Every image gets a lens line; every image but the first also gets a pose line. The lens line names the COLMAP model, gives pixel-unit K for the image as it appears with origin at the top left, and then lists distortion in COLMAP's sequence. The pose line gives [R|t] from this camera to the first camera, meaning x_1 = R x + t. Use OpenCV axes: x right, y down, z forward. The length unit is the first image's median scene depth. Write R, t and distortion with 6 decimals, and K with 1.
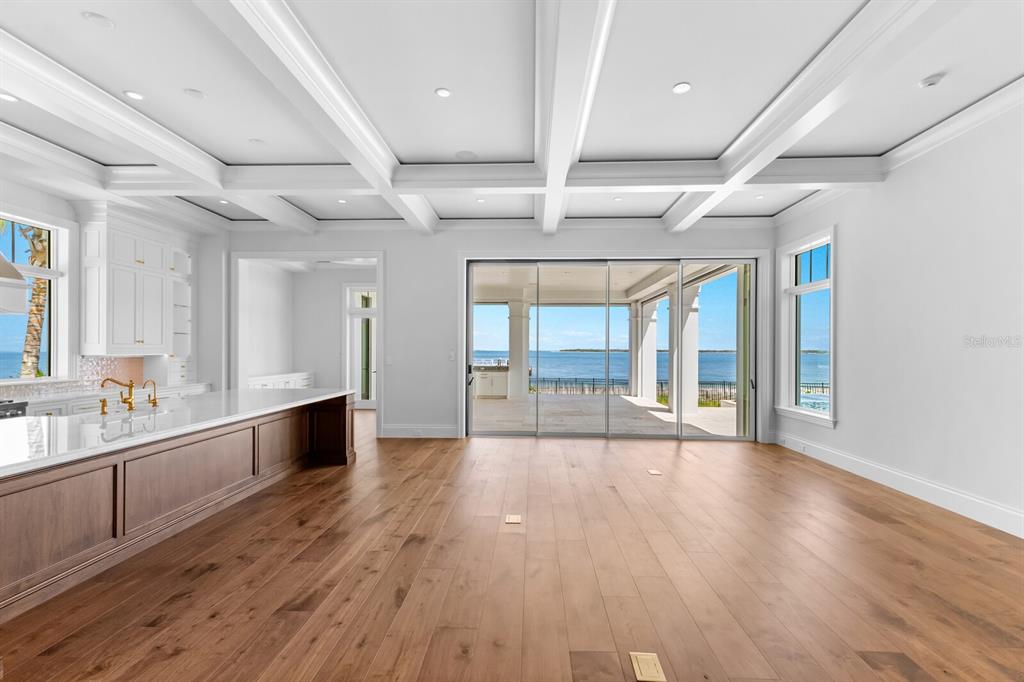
lens RADIAL K [[455.6, 0, 493.4], [0, 455.6, 349.7], [0, 0, 1]] dist [0.018614, 0.000143]
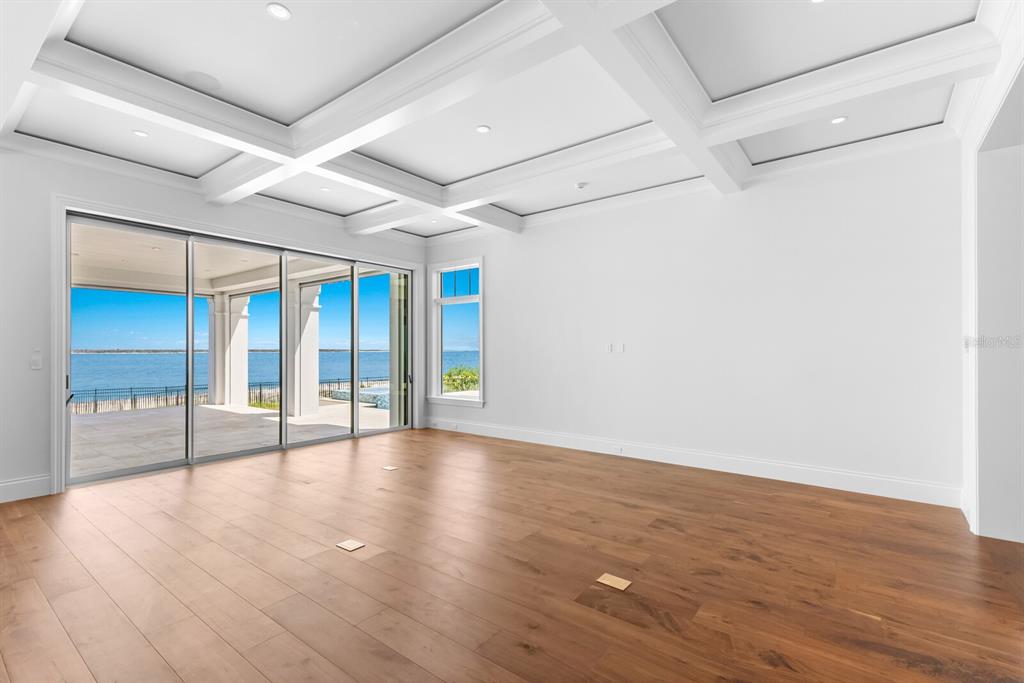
lens RADIAL K [[481.8, 0, 490.2], [0, 481.8, 348.1], [0, 0, 1]] dist [0.022388, -0.000394]
pose [[0.572438, -0.002943, 0.819942, -0.328790], [0.004526, 0.999990, 0.000430, -0.002556], [-0.819935, 0.003465, 0.572446, 0.147345]]
